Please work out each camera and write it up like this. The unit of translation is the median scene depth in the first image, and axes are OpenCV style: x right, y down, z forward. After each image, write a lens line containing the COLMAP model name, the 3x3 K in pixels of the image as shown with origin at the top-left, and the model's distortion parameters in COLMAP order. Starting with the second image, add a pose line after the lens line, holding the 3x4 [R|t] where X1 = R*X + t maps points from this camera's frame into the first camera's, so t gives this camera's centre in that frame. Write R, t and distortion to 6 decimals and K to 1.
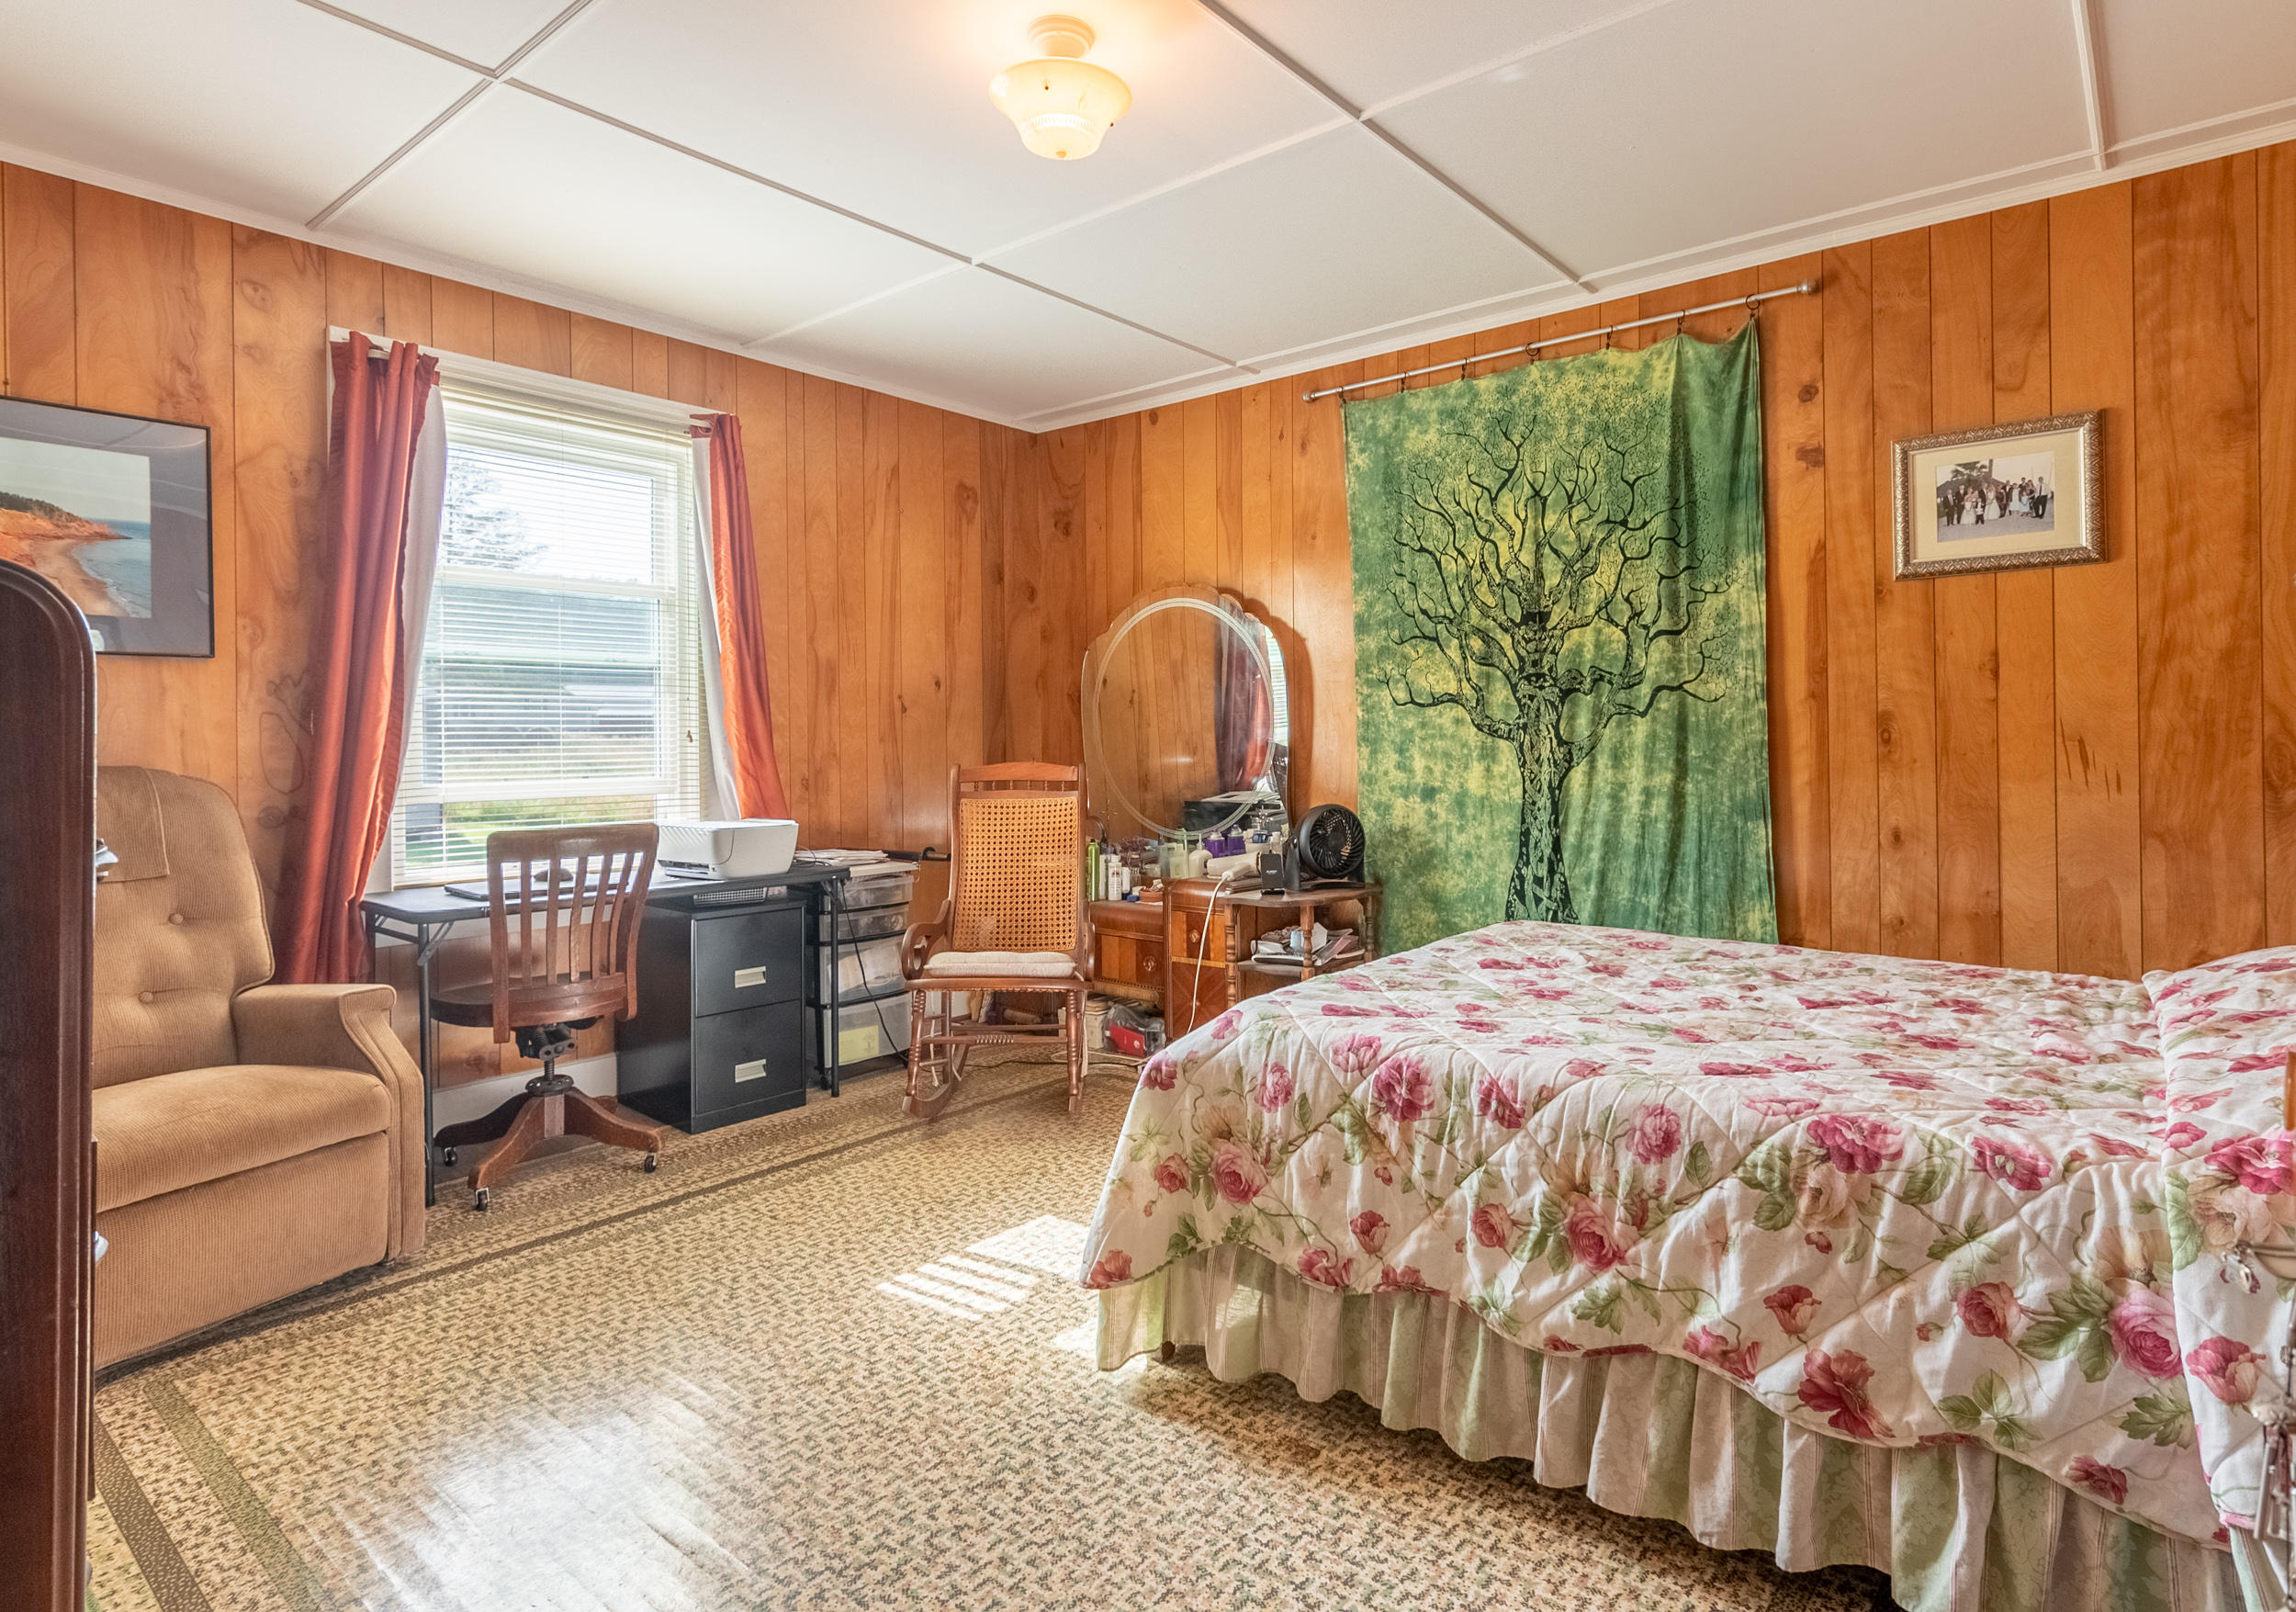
lens RADIAL K [[1201.8, 0, 1152.3], [0, 1201.8, 730.5], [0, 0, 1]] dist [0.001592, -0.000214]
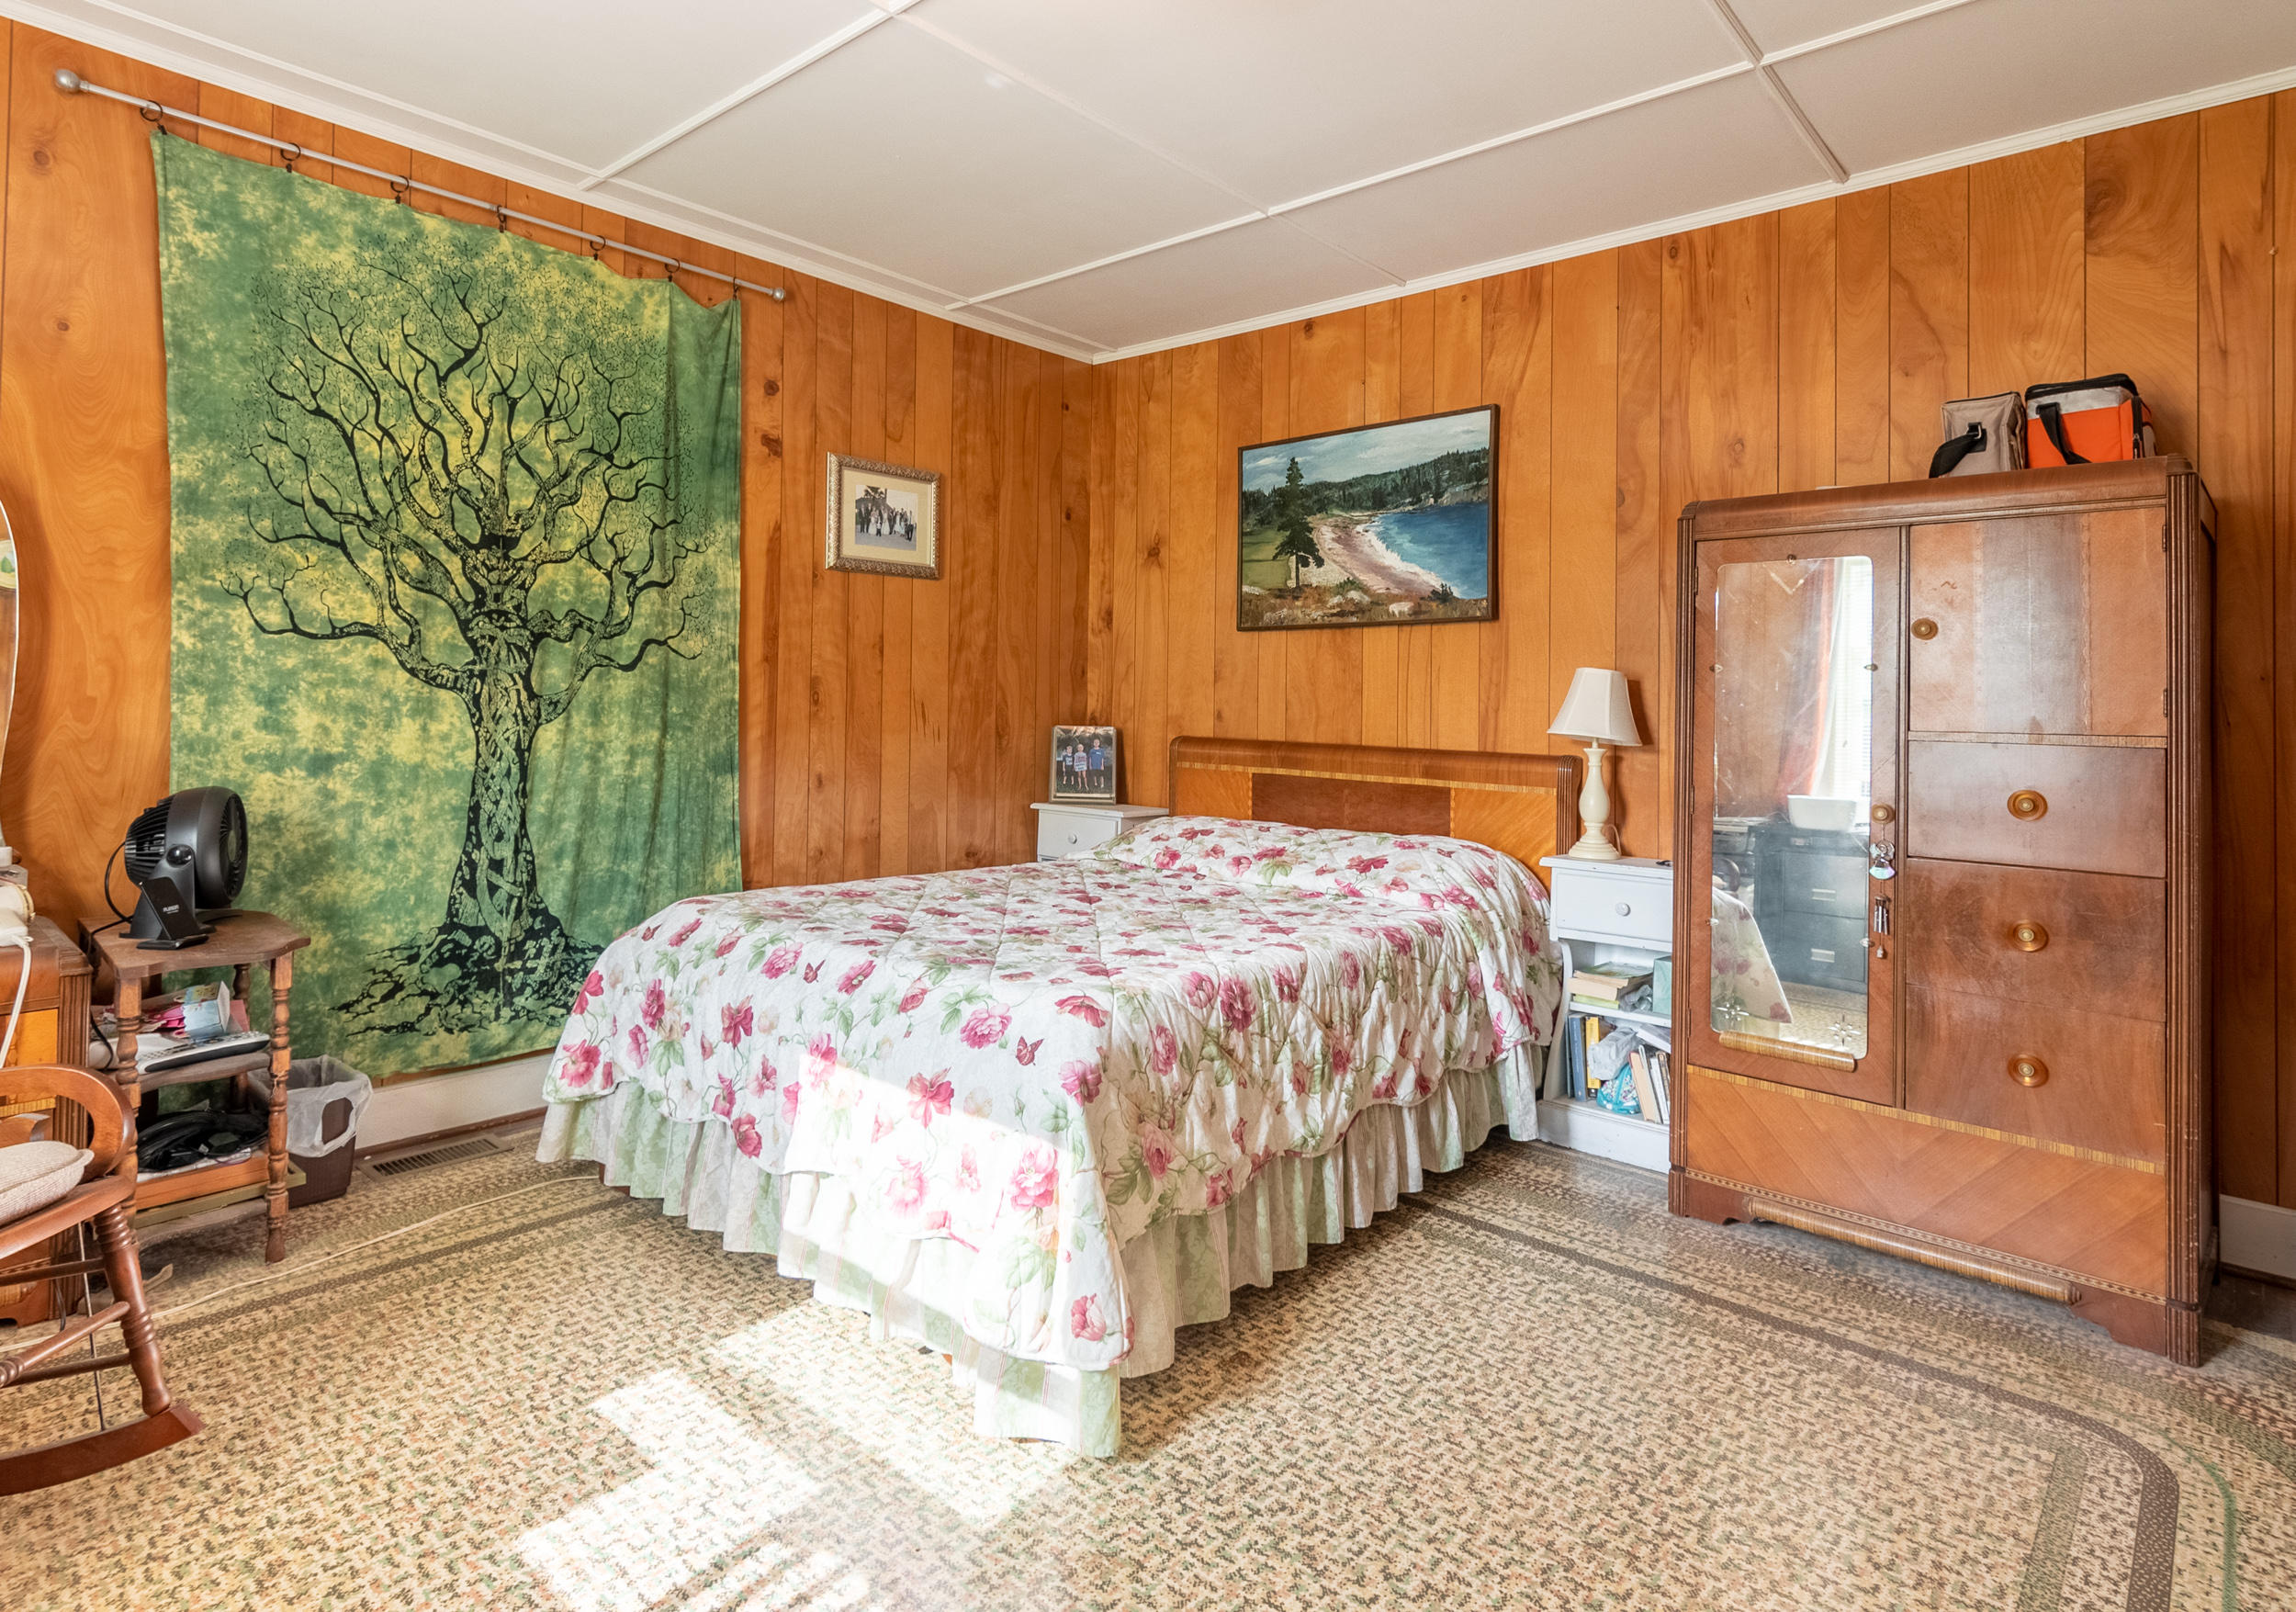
lens RADIAL K [[1242.2, 0, 1157.5], [0, 1242.2, 660.5], [0, 0, 1]] dist [0.001302, 0.000952]
pose [[0.022885, 0.044987, 0.998725, -0.526446], [-0.031702, 0.998517, -0.044251, 0.010114], [-0.999235, -0.030649, 0.024277, 0.546516]]
